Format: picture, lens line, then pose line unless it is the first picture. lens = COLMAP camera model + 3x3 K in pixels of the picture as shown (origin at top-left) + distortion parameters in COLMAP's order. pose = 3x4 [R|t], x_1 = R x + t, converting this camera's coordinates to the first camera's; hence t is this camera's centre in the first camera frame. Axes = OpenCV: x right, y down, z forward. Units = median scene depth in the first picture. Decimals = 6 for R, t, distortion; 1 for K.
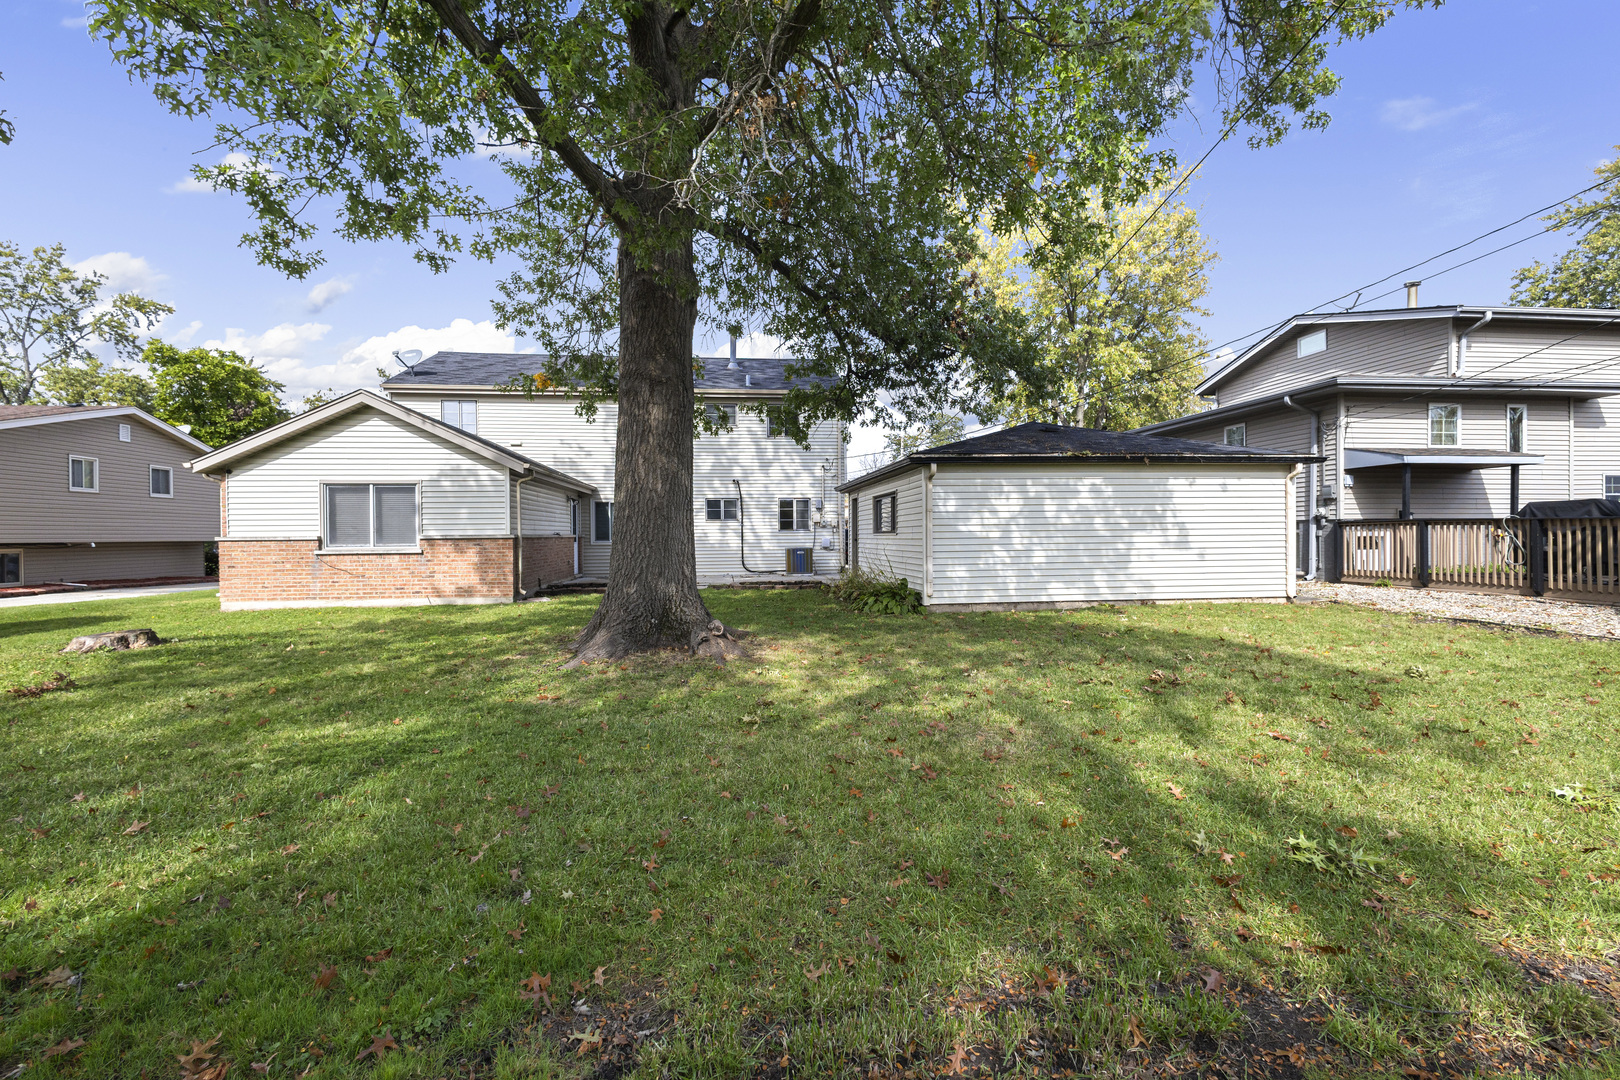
lens RADIAL K [[745.4, 0, 809.8], [0, 745.4, 535.5], [0, 0, 1]] dist [0.004421, 0.000238]
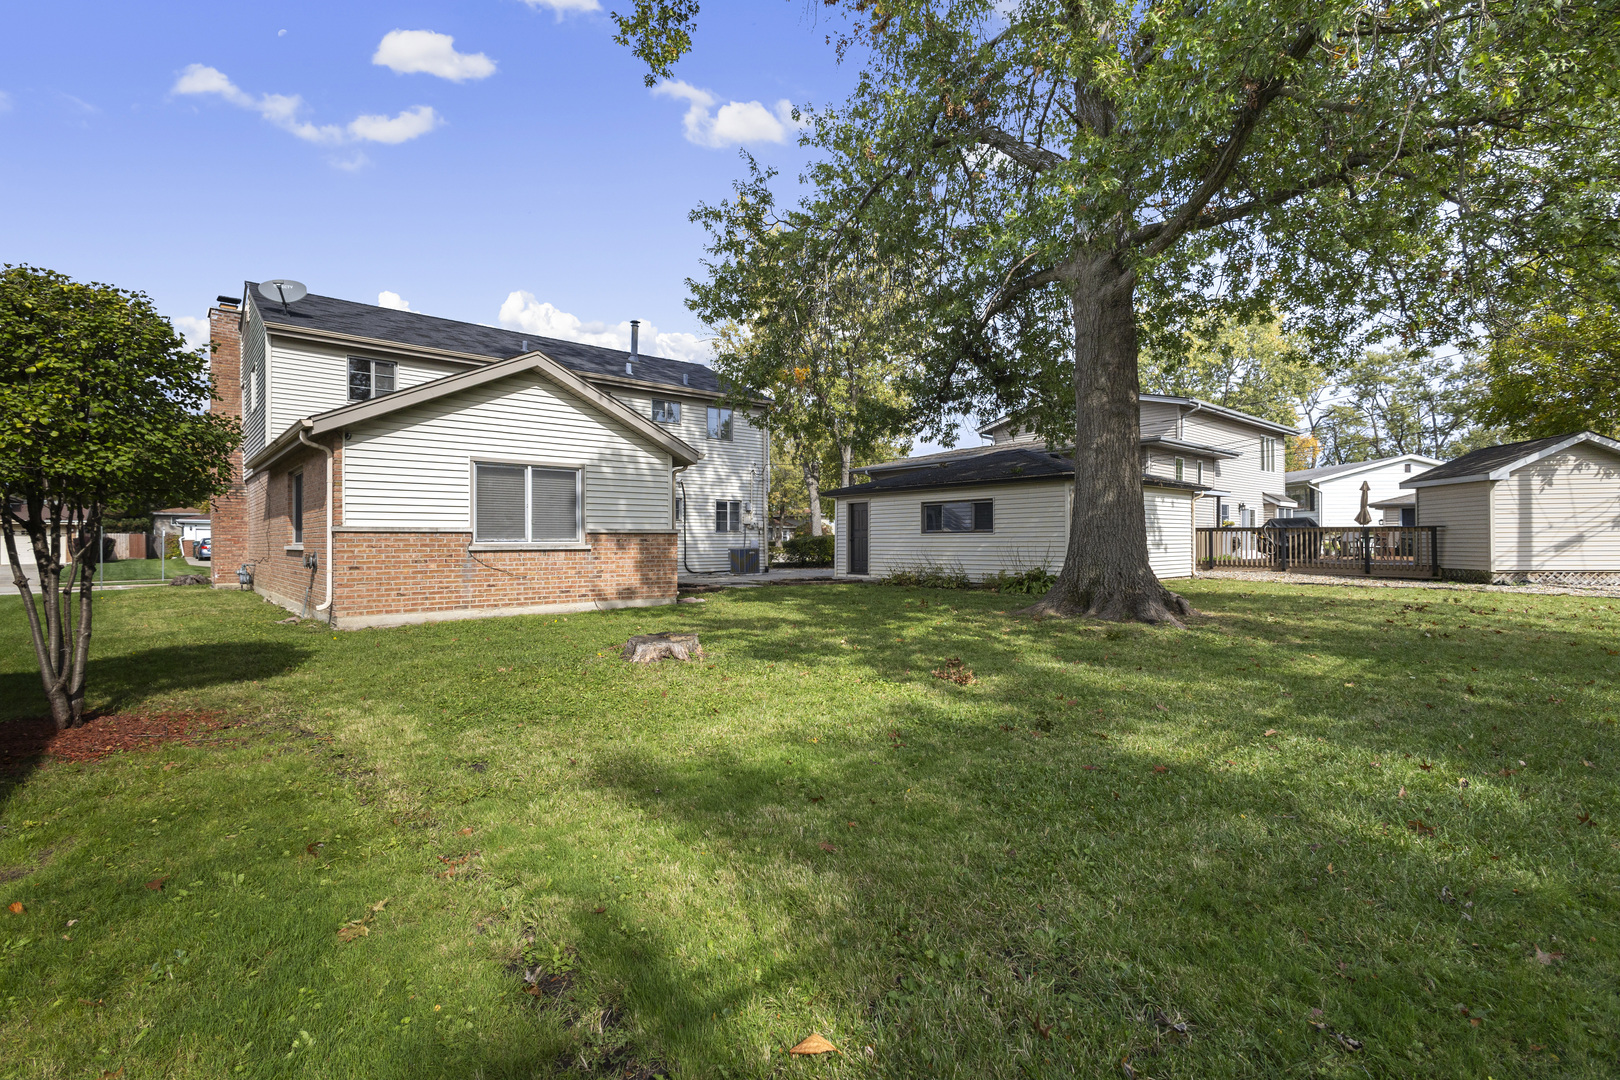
lens RADIAL K [[745.4, 0, 811.3], [0, 745.4, 544.1], [0, 0, 1]] dist [0.004421, 0.000238]
pose [[0.821697, 0.003592, 0.569913, -0.786189], [-0.003431, 0.999993, -0.001355, 0.017246], [-0.569914, -0.000842, 0.821704, 0.146548]]
